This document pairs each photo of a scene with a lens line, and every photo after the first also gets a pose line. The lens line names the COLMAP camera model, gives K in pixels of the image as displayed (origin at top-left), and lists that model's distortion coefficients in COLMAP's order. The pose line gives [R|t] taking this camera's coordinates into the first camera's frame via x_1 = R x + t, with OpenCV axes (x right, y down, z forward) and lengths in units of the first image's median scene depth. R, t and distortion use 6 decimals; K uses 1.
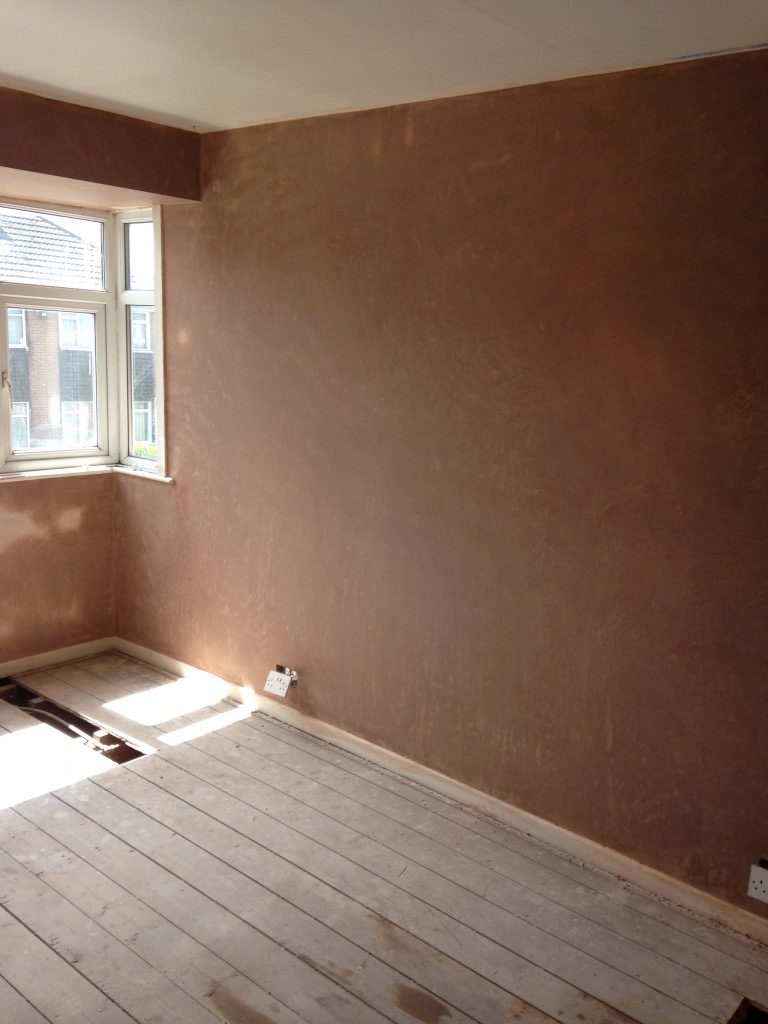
lens RADIAL K [[922.8, 0, 378.7], [0, 922.8, 511.5], [0, 0, 1]] dist [0.189233, -0.275854]
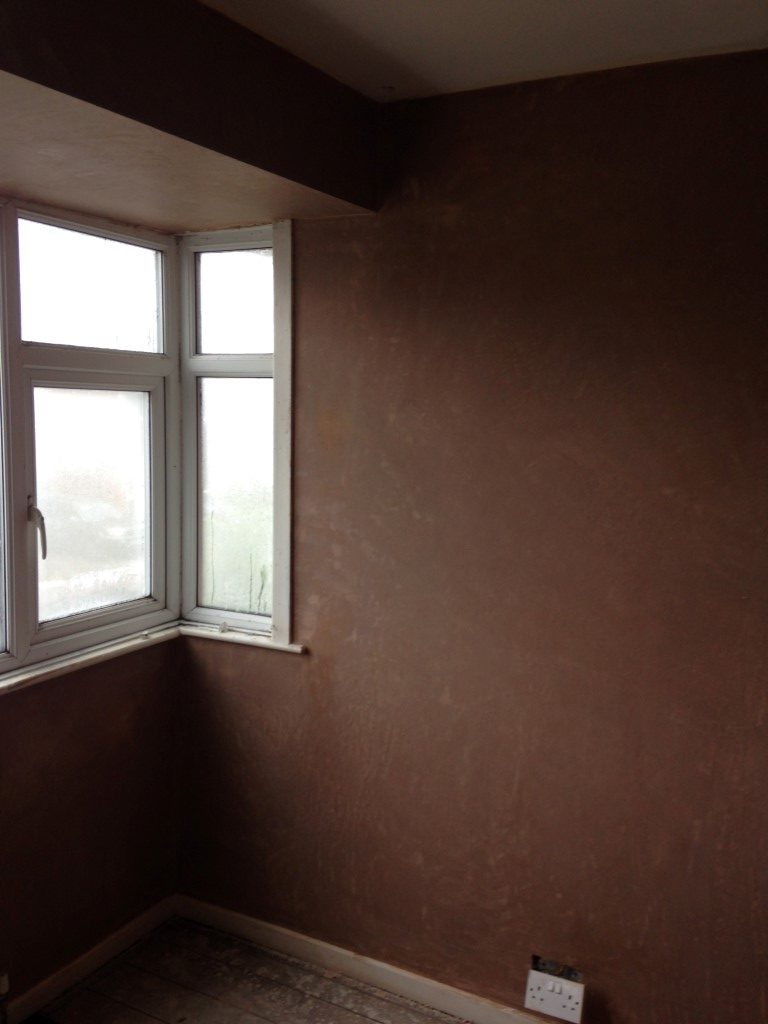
lens RADIAL K [[922.8, 0, 378.7], [0, 922.8, 511.5], [0, 0, 1]] dist [0.189233, -0.275854]
pose [[0.975854, -0.049081, 0.212839, -0.301756], [0.061979, 0.996596, -0.054354, -0.088660], [-0.209447, 0.066234, 0.975574, 0.370004]]
